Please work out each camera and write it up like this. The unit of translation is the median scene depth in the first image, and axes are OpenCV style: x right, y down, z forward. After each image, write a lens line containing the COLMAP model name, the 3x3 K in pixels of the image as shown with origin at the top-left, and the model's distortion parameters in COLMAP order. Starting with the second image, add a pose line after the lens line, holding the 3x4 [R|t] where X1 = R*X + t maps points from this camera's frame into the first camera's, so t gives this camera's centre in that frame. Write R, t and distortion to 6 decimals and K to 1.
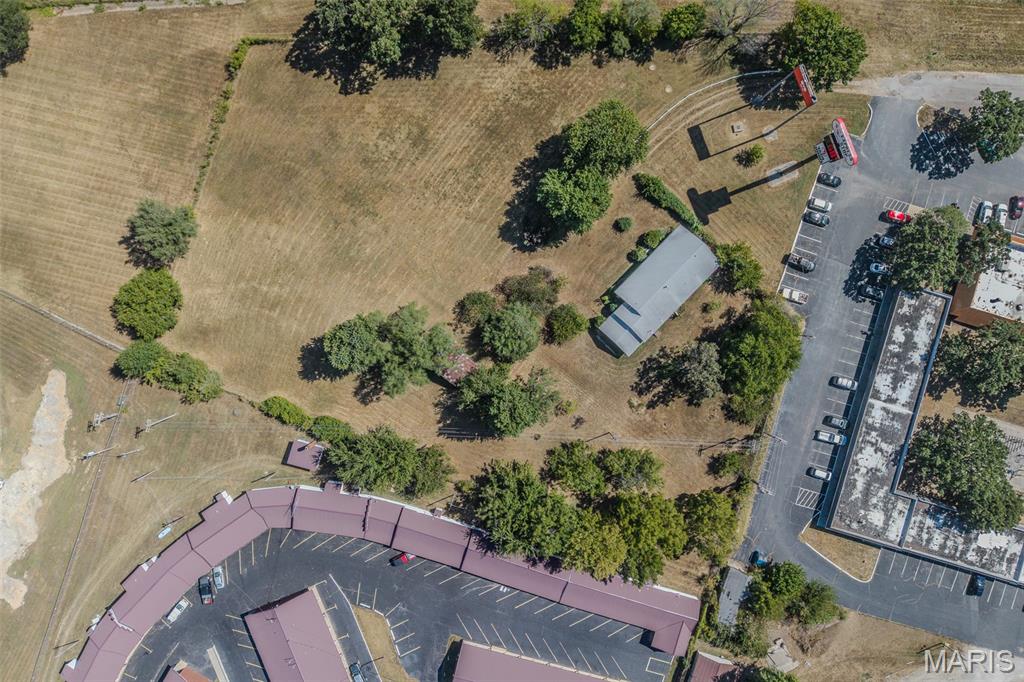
lens RADIAL K [[678.7, 0, 515.8], [0, 678.7, 309.2], [0, 0, 1]] dist [0.001928, 0.002066]
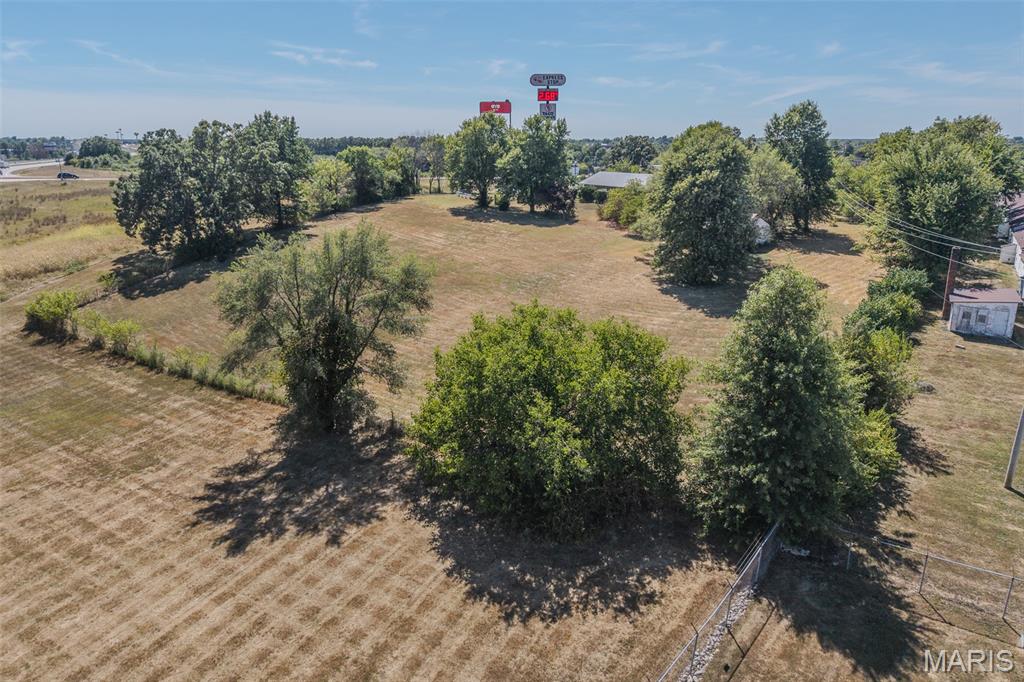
lens RADIAL K [[681.4, 0, 514.8], [0, 681.4, 318.7], [0, 0, 1]] dist [0.037042, -0.035285]
pose [[0.246669, -0.256403, 0.934565, -0.774912], [0.969088, 0.060510, -0.239179, 0.040007], [0.004776, 0.964674, 0.263403, 0.893741]]
